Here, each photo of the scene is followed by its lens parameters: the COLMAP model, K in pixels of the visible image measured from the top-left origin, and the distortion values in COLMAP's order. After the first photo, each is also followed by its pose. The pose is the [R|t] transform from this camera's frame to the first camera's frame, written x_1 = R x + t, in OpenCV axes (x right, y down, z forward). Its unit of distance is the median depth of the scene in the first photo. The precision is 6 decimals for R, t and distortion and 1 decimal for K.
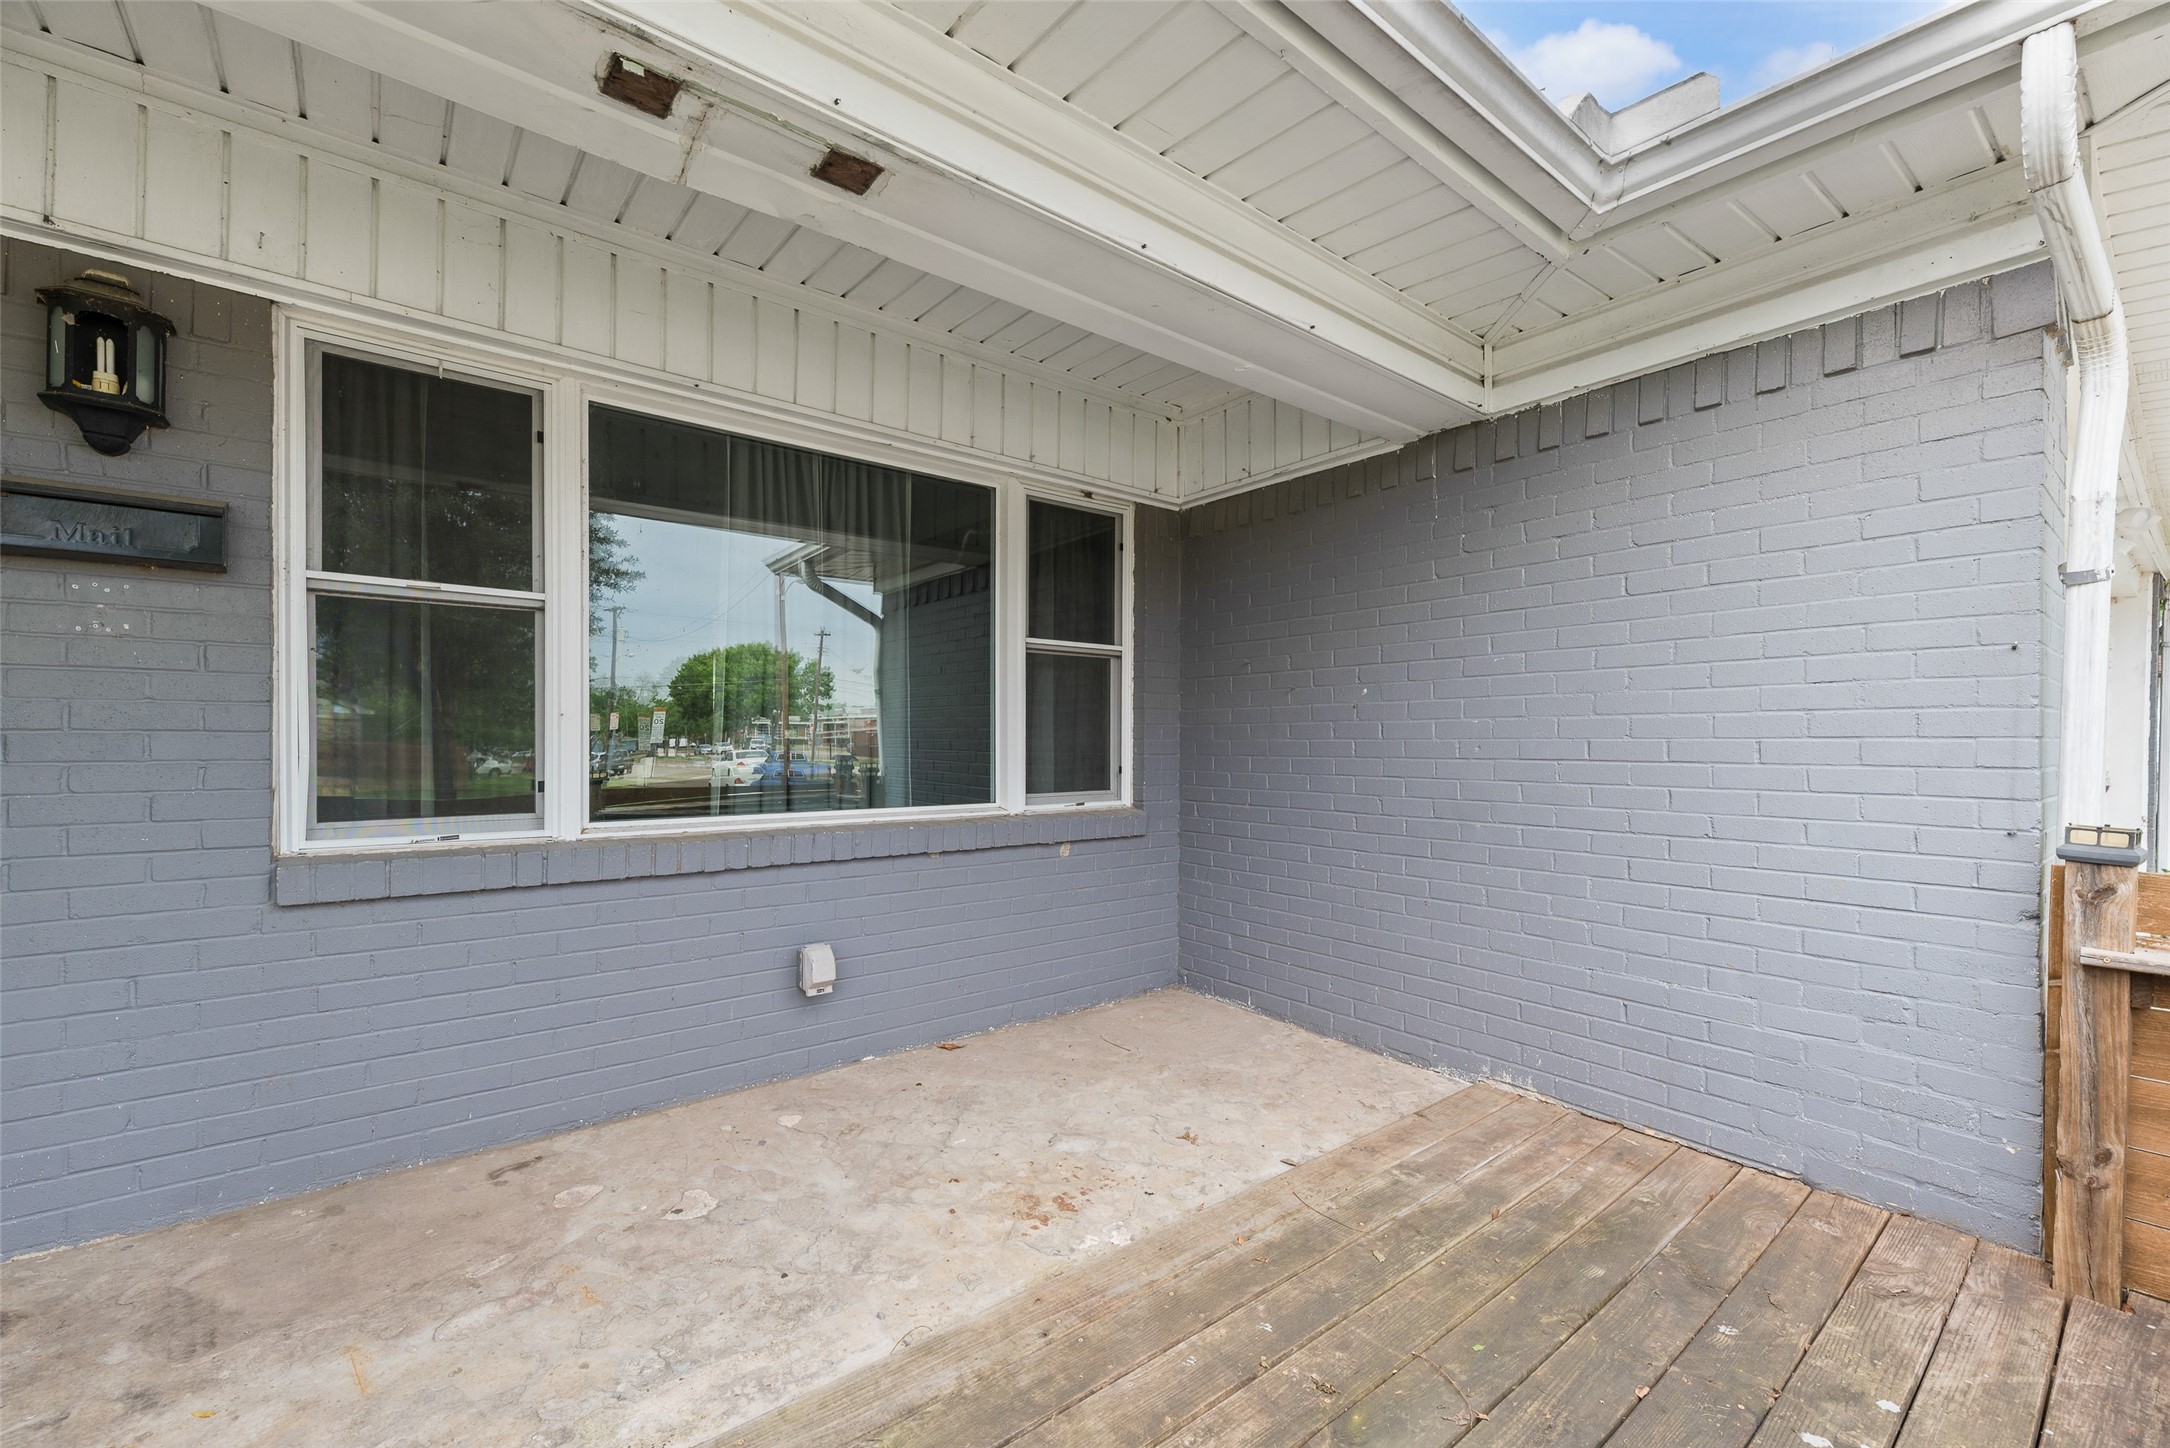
lens RADIAL K [[891.7, 0, 1085.0], [0, 891.7, 724.0], [0, 0, 1]] dist [0.000997, 0.000040]
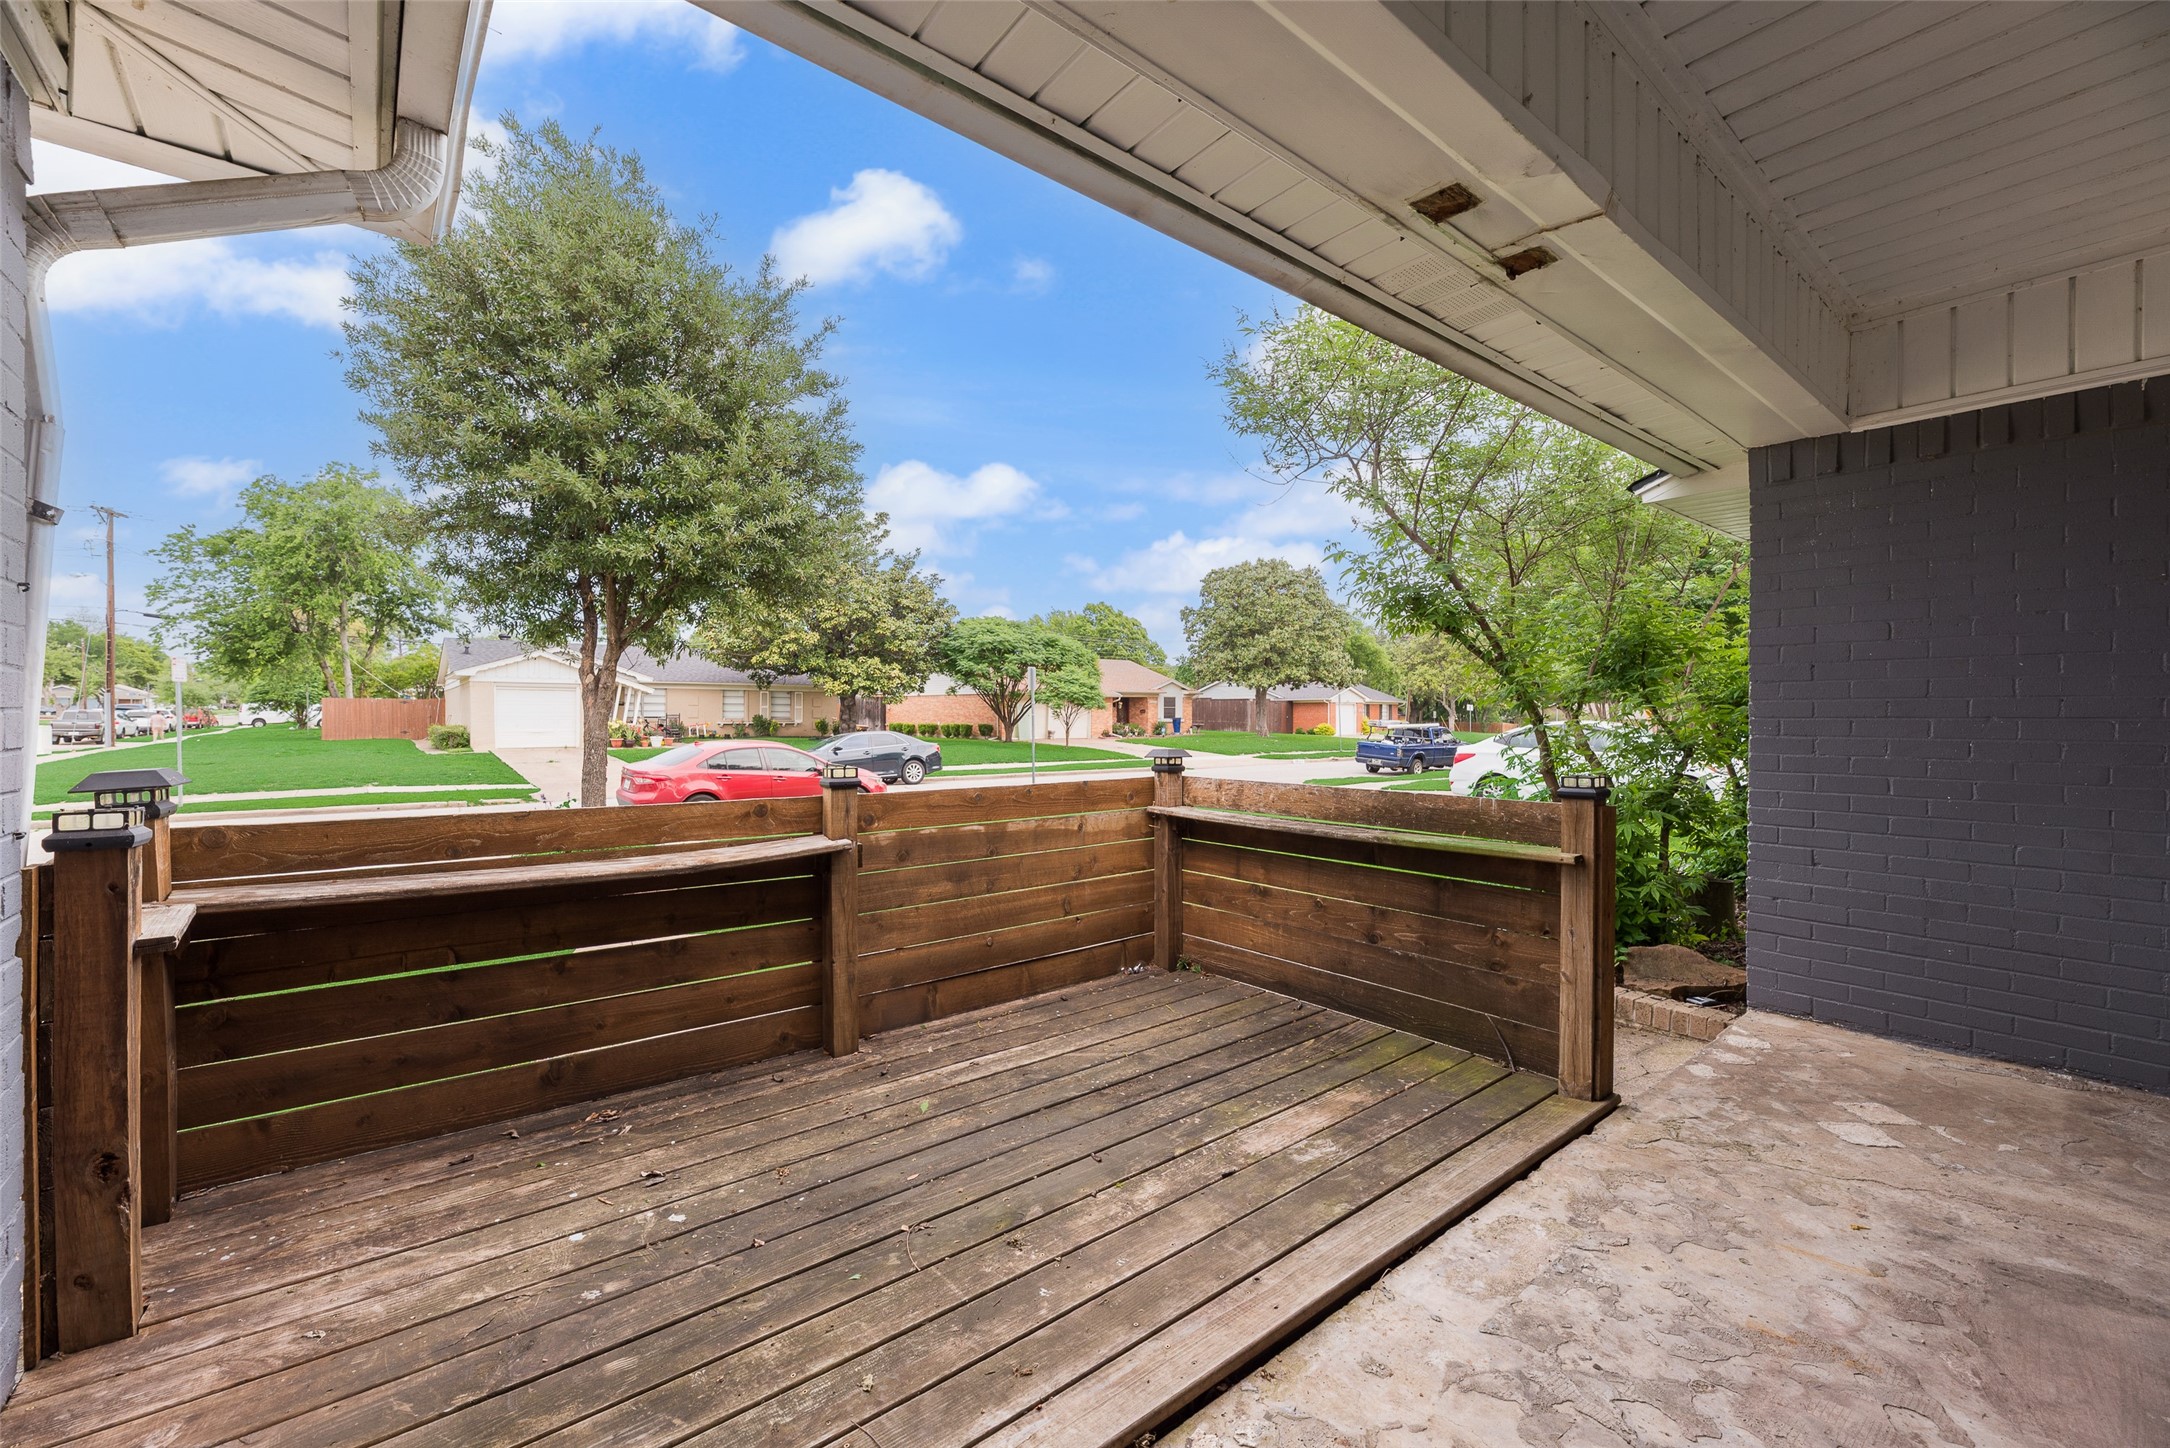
lens RADIAL K [[891.7, 0, 1085.0], [0, 891.7, 724.0], [0, 0, 1]] dist [0.000997, 0.000040]
pose [[-0.999859, -0.009833, -0.013611, 0.179605], [-0.009728, 0.999923, -0.007758, 0.031082], [0.013686, -0.007624, -0.999877, 2.054454]]
